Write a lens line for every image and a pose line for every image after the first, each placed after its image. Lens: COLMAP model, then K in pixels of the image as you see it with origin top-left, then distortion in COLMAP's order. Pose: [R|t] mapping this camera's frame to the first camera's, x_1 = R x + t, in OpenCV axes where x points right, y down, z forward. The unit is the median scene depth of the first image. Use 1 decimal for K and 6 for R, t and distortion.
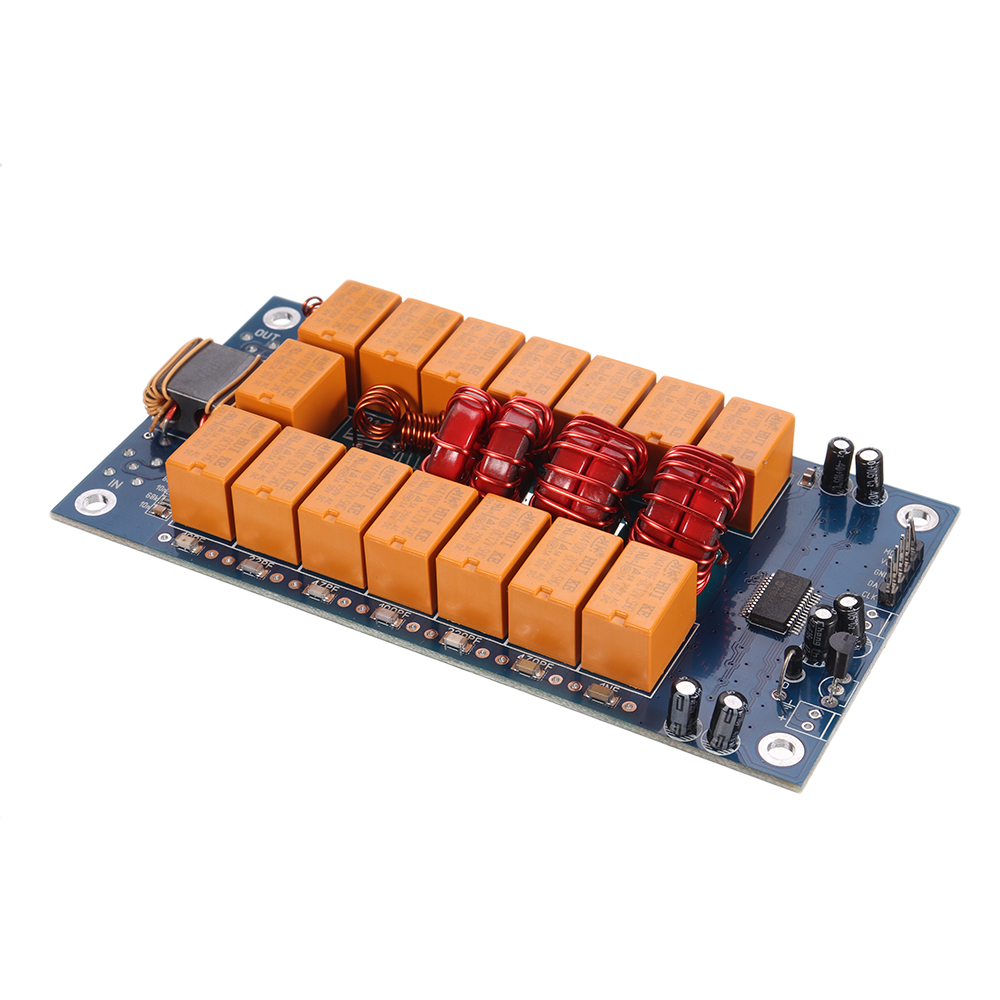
lens RADIAL K [[2270.2, 0, 472.4], [0, 2270.2, 500.6], [0, 0, 1]] dist [0.008594, -0.042603]
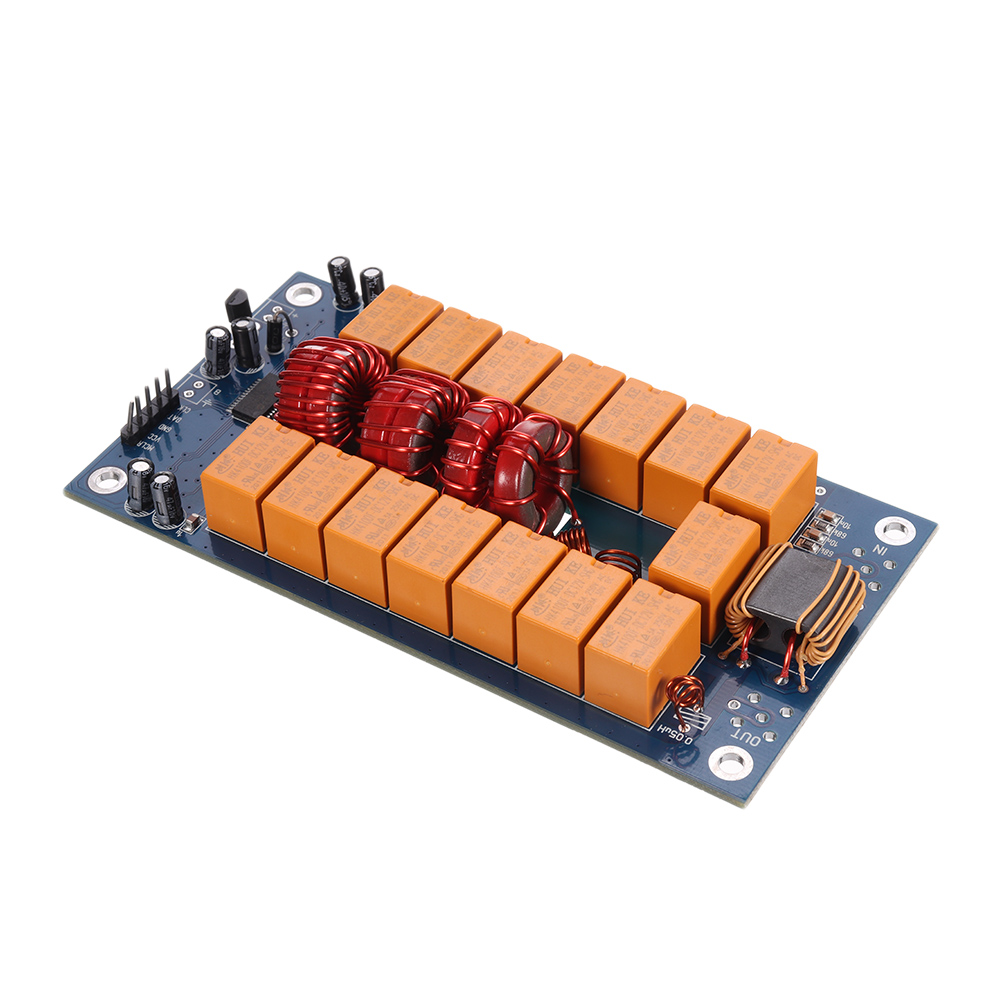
lens RADIAL K [[2358.6, 0, 580.2], [0, 2358.6, 499.8], [0, 0, 1]] dist [0.006975, -0.418416]
pose [[-0.998464, -0.007806, 0.054848, -0.084911], [0.054081, 0.077456, 0.995528, -1.078142], [-0.012019, 0.996965, -0.076915, 1.091756]]
